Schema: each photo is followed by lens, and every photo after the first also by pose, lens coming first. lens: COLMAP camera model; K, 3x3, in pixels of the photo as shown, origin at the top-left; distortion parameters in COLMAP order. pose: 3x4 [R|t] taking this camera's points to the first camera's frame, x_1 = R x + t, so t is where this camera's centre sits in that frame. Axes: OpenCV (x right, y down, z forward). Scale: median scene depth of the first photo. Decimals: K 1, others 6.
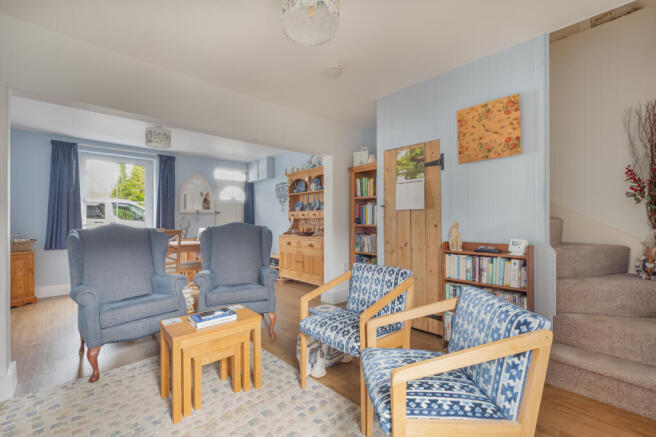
lens RADIAL K [[273.5, 0, 328.0], [0, 273.5, 218.5], [0, 0, 1]] dist [-0.000425, -0.000057]
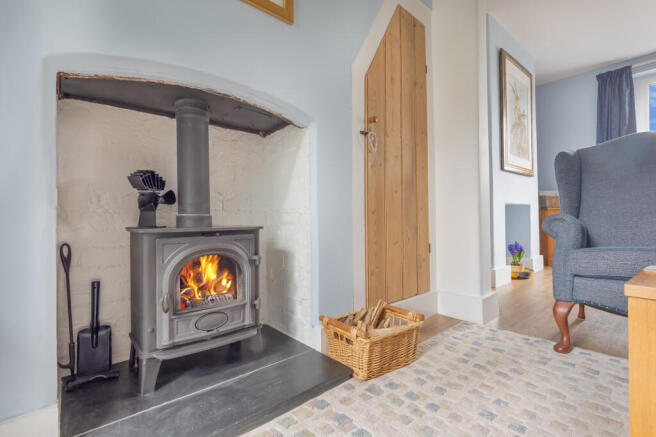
lens RADIAL K [[313.3, 0, 328.0], [0, 313.3, 218.5], [0, 0, 1]] dist [0.002201, 0.000586]
pose [[-0.038109, -0.000482, -0.999273, -0.111914], [0.023739, 0.999717, -0.001388, 0.290390], [0.998992, -0.023774, -0.038086, 0.525027]]
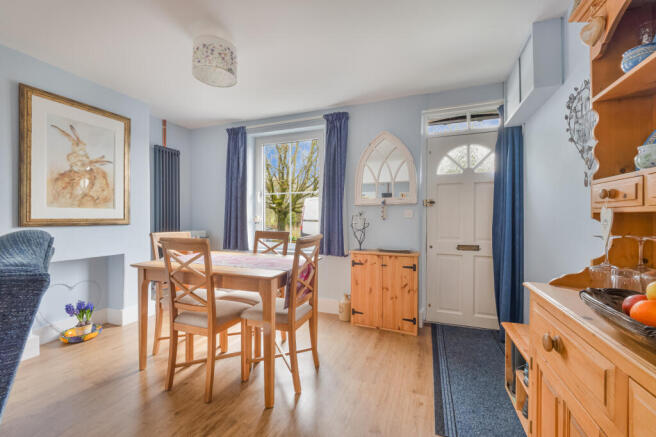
lens RADIAL K [[273.5, 0, 328.0], [0, 273.5, 218.5], [0, 0, 1]] dist [-0.000425, -0.000057]
pose [[0.426724, 0.005948, -0.904362, -0.095825], [0.000549, 0.999976, 0.006836, 0.013798], [0.904382, -0.003414, 0.426711, 2.165151]]
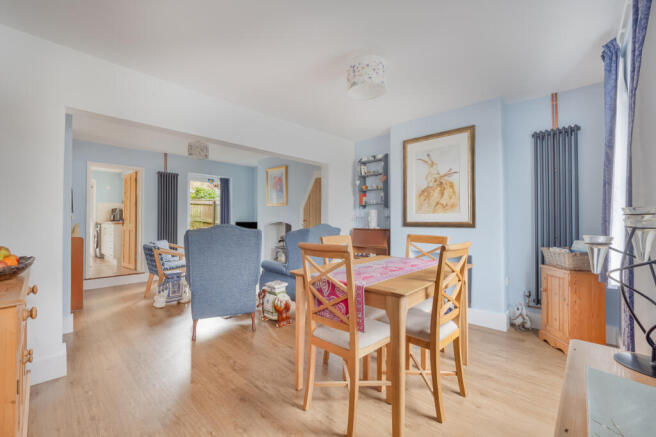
lens RADIAL K [[273.5, 0, 328.0], [0, 273.5, 218.5], [0, 0, 1]] dist [-0.000425, -0.000057]
pose [[-0.996511, 0.003090, -0.083398, -1.026743], [0.004749, 0.999795, -0.019702, 0.033568], [0.083320, -0.020030, -0.996321, 3.378793]]
